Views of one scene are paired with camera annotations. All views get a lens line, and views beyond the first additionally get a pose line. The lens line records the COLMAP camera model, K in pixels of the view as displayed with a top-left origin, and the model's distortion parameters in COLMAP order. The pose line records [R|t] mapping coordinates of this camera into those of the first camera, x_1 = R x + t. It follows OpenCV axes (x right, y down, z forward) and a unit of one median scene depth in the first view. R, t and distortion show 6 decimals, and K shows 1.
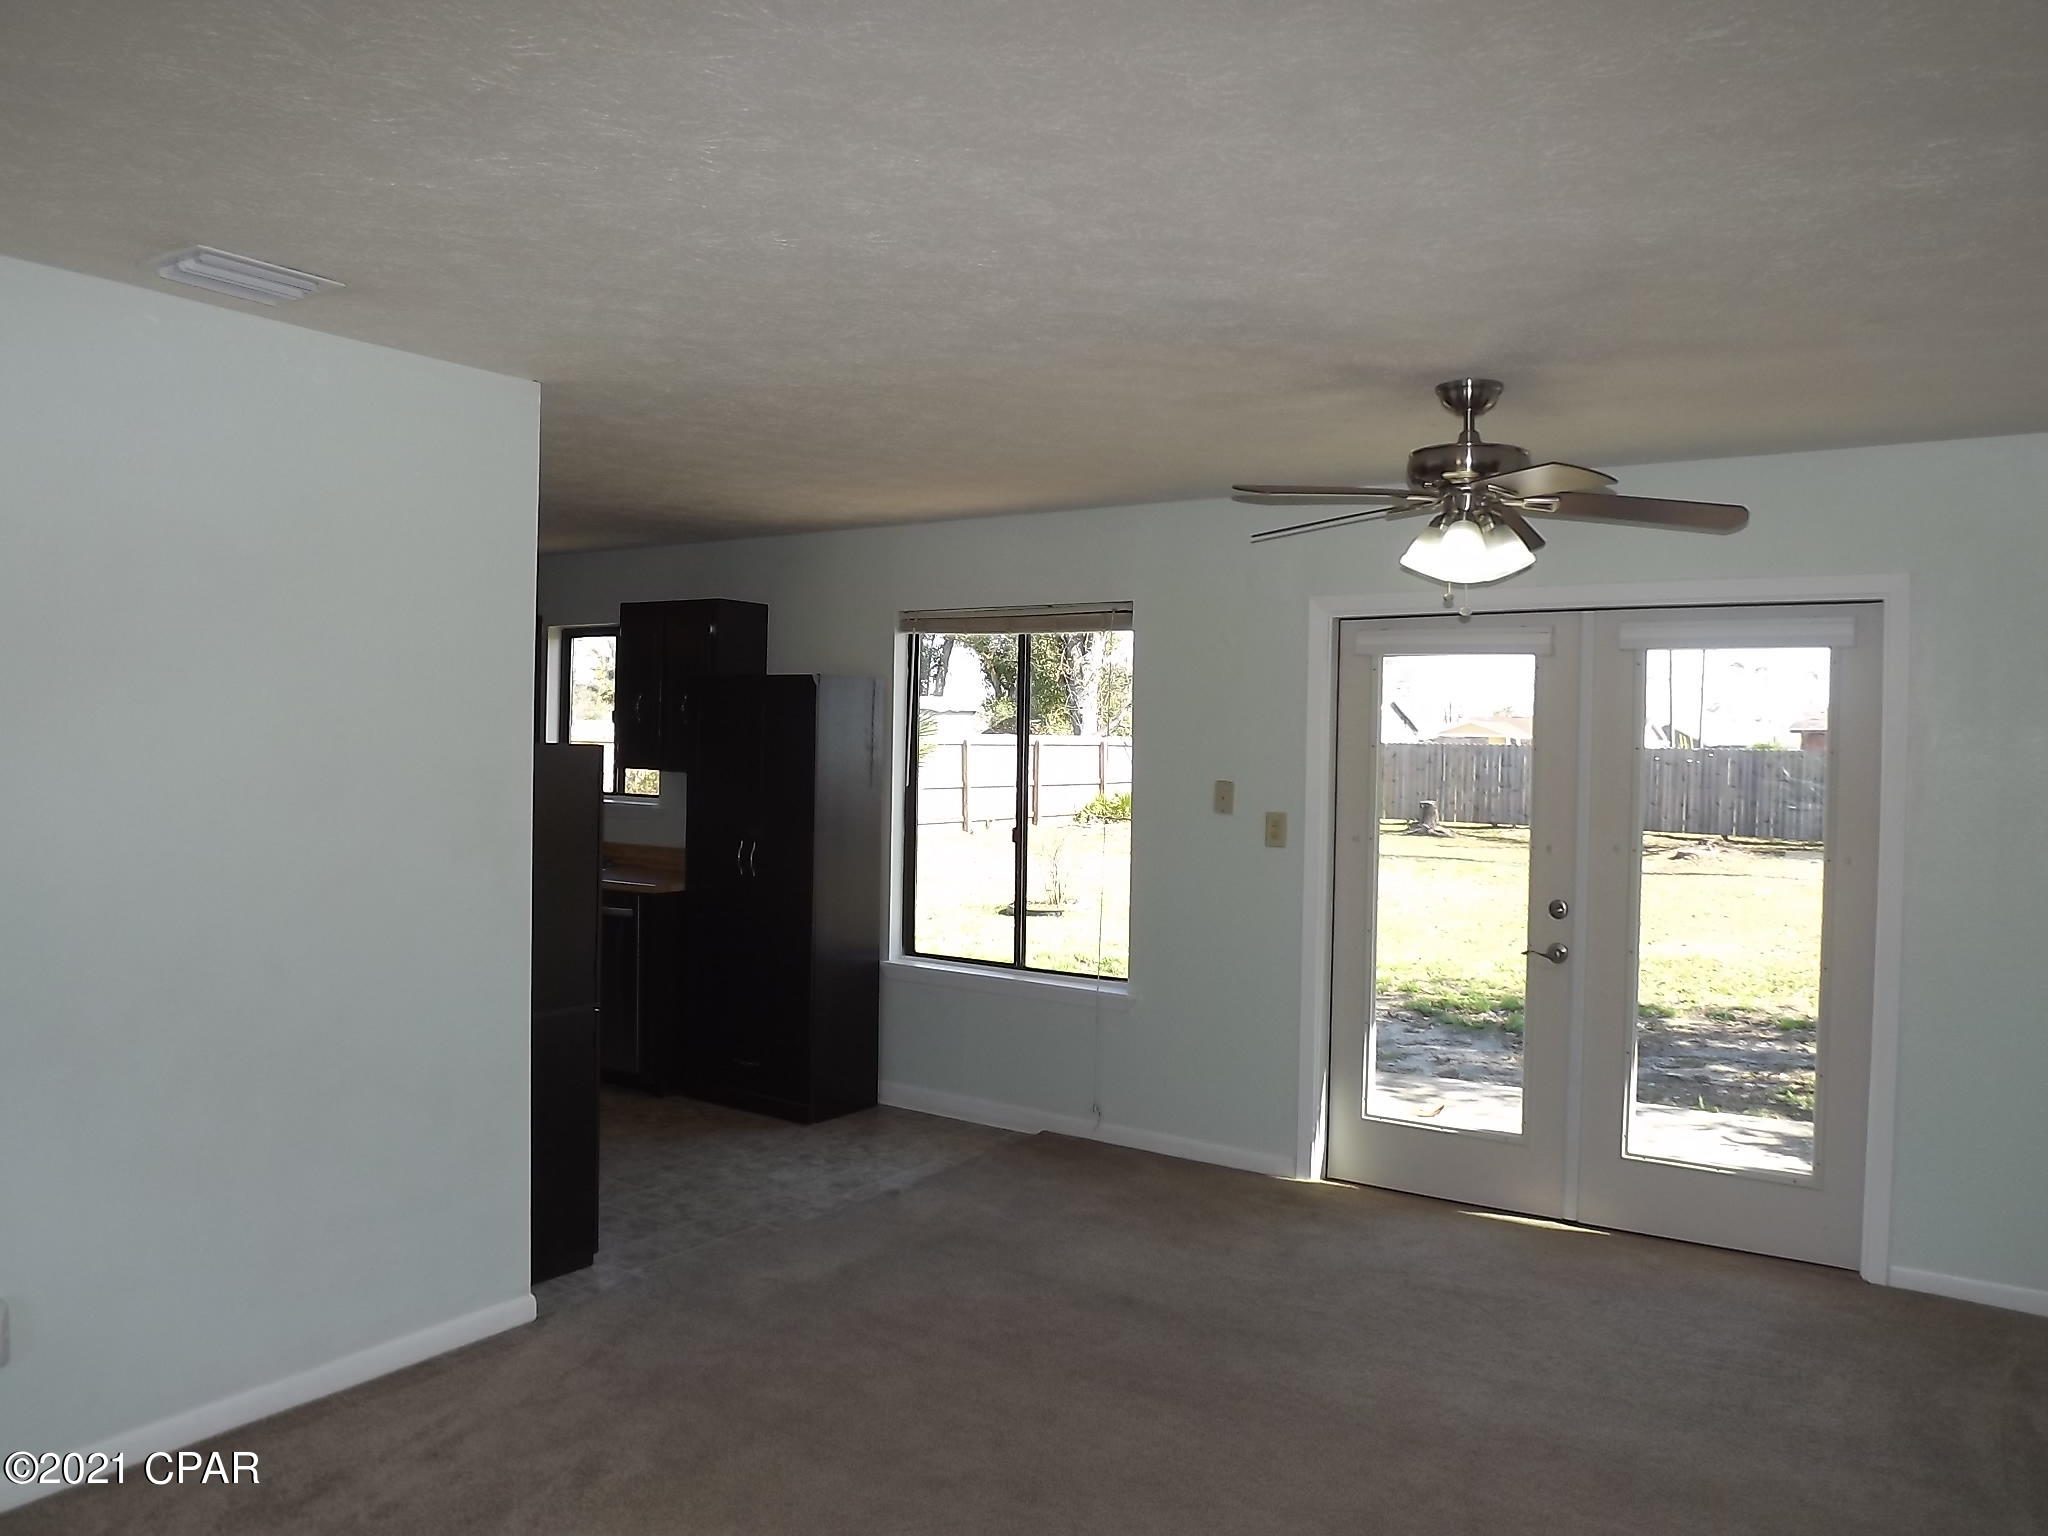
lens RADIAL K [[1451.9, 0, 1024.0], [0, 1451.9, 768.0], [0, 0, 1]] dist [-0.057542, 0.004702]
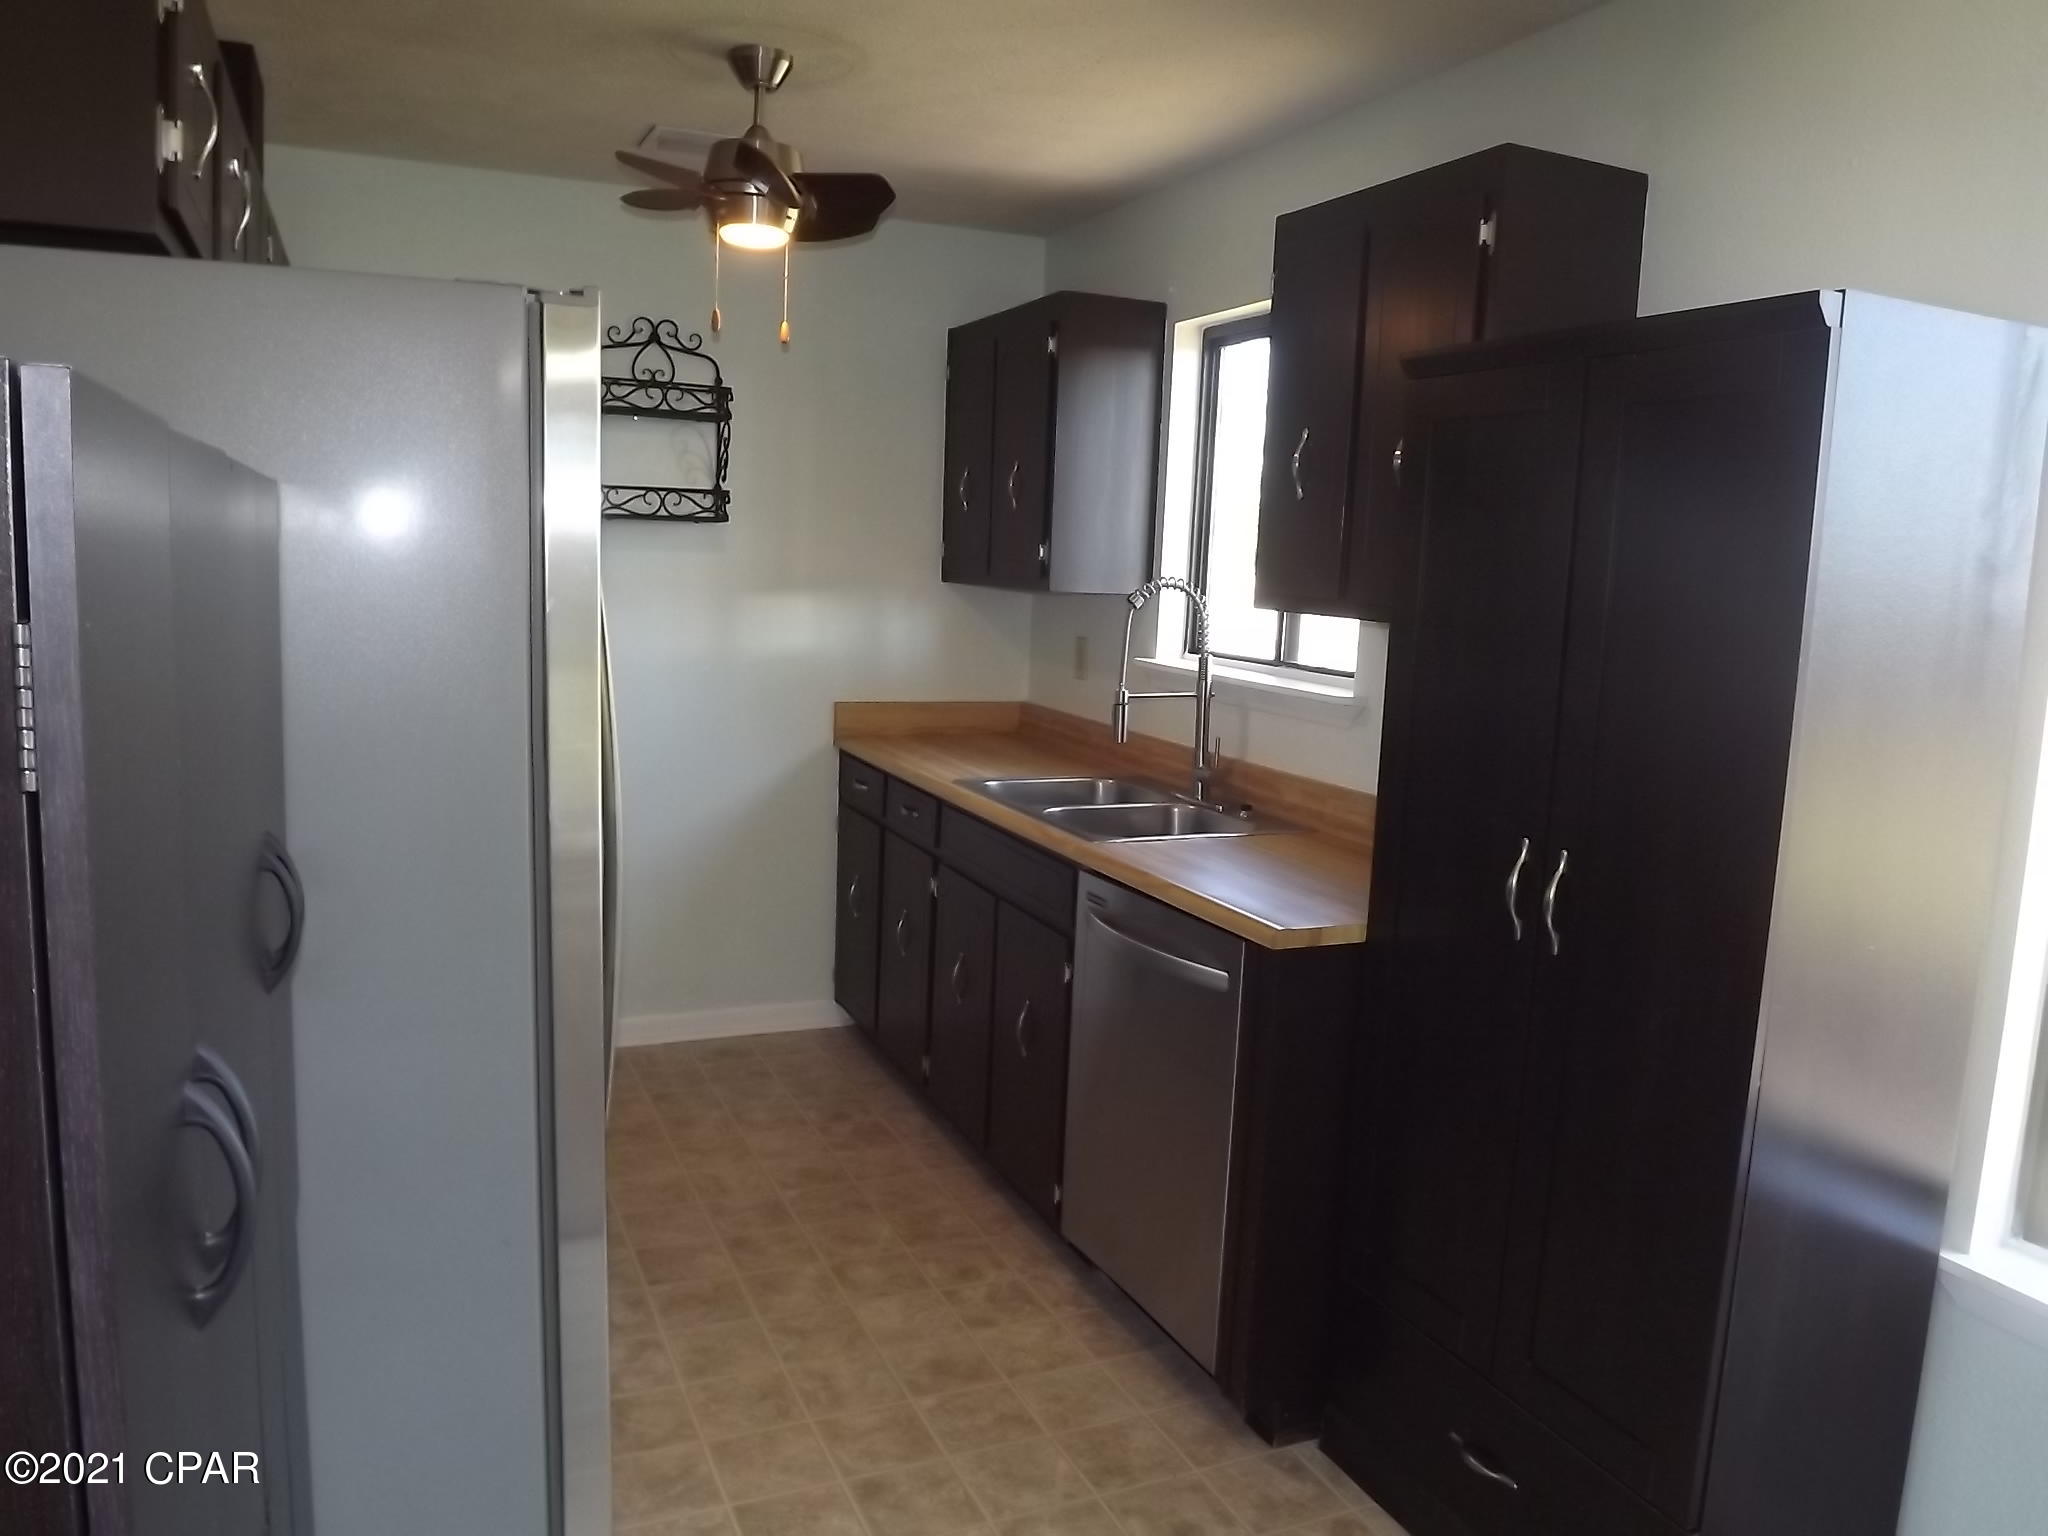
lens RADIAL K [[1451.9, 0, 1024.0], [0, 1451.9, 768.0], [0, 0, 1]] dist [-0.057542, 0.004702]
pose [[0.847120, 0.088926, -0.523908, -0.113543], [-0.032738, 0.992759, 0.115573, -0.000728], [0.530392, -0.080752, 0.843898, 0.623679]]
